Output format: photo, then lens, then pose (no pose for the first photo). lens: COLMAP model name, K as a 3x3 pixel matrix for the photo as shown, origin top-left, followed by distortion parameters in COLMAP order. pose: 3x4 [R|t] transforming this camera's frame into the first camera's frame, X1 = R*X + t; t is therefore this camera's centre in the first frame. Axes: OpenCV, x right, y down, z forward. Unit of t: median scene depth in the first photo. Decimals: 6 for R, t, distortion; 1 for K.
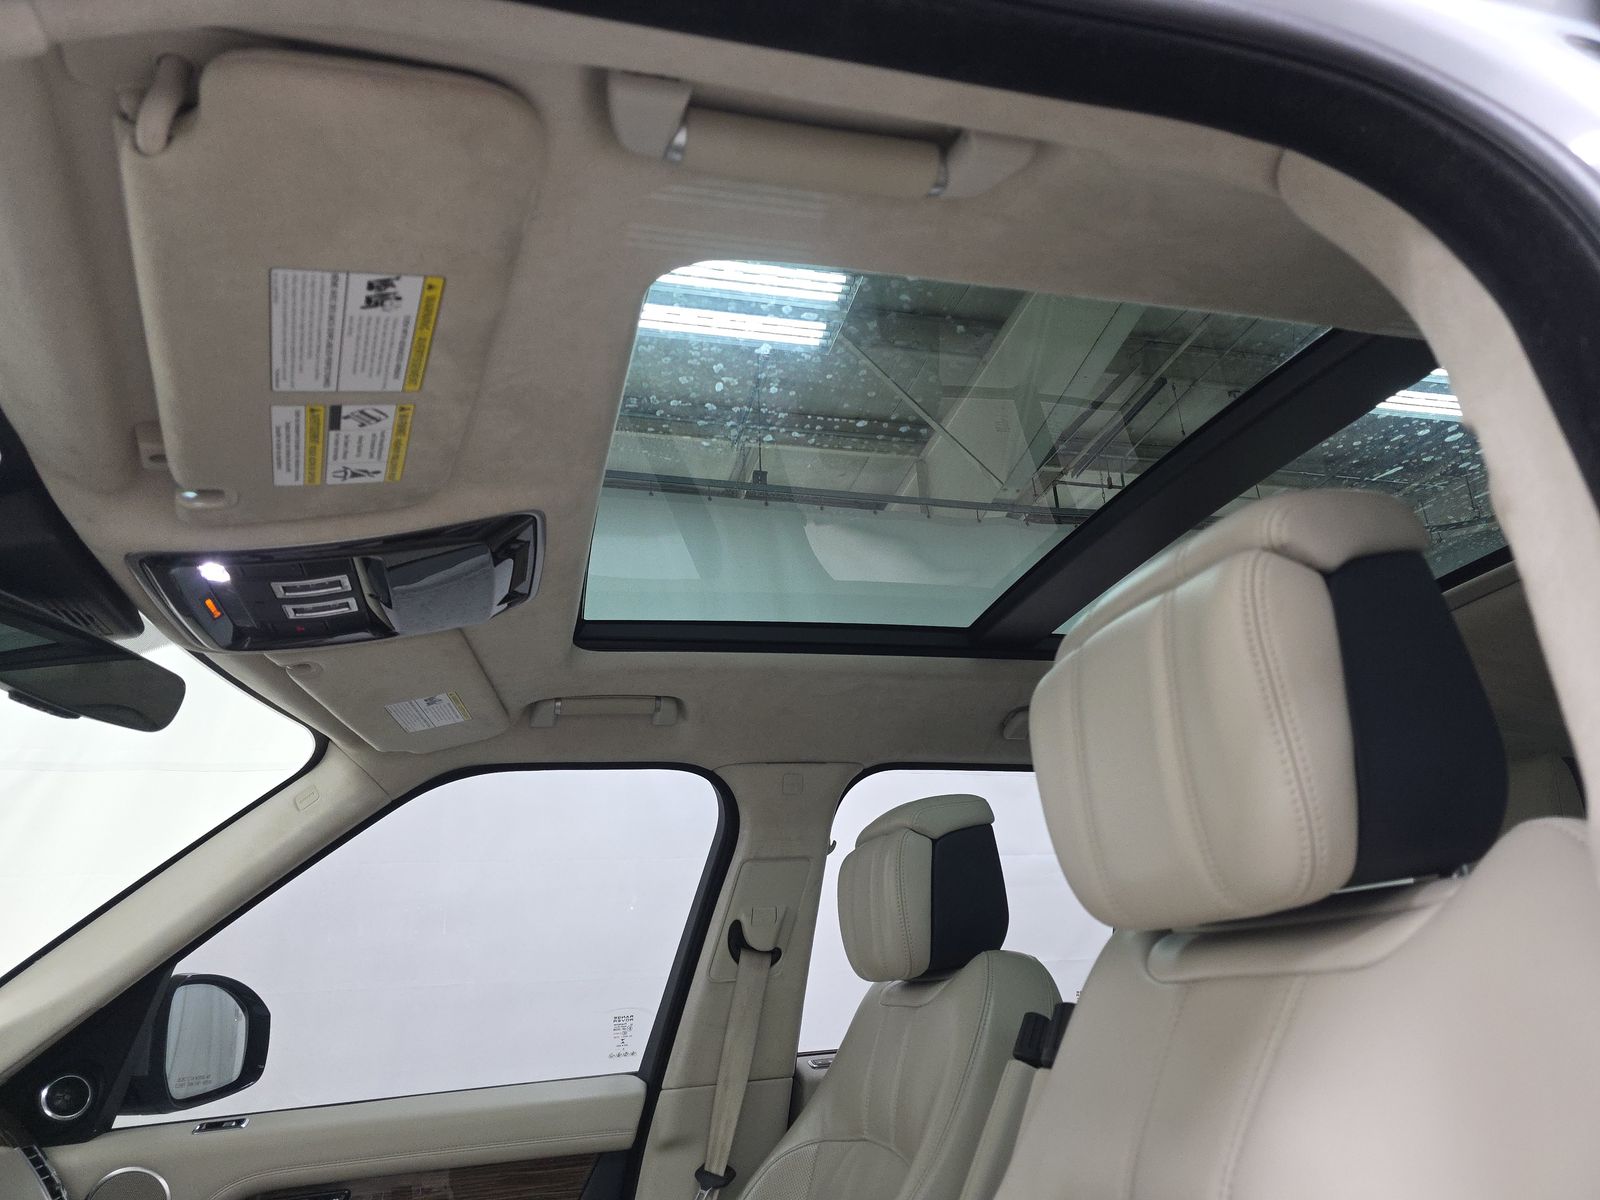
lens RADIAL K [[1060.6, 0, 817.9], [0, 1060.6, 595.3], [0, 0, 1]] dist [0.011260, -0.031074]
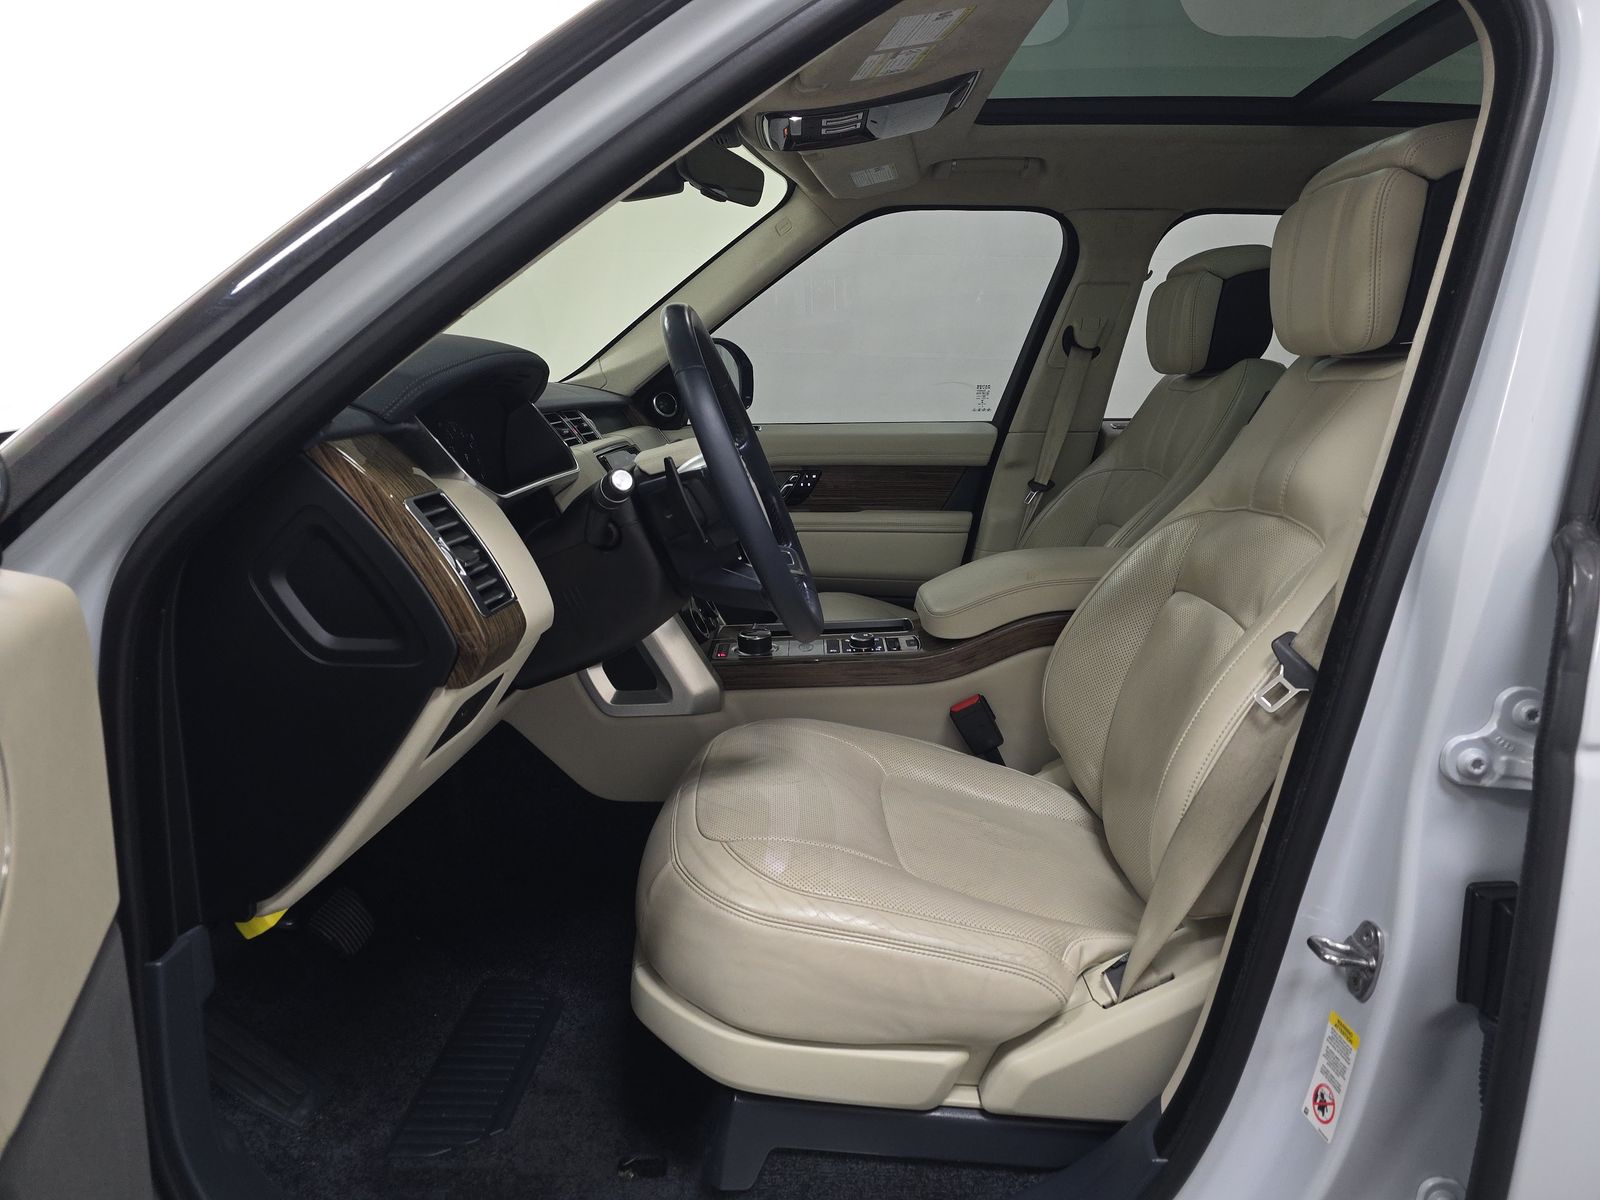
lens RADIAL K [[1060.6, 0, 810.3], [0, 1060.6, 584.4], [0, 0, 1]] dist [0.011260, -0.031074]
pose [[0.958409, 0.127470, -0.255348, -0.003978], [0.025368, 0.853122, 0.521094, -0.146293], [0.284267, -0.505899, 0.814407, -0.424441]]
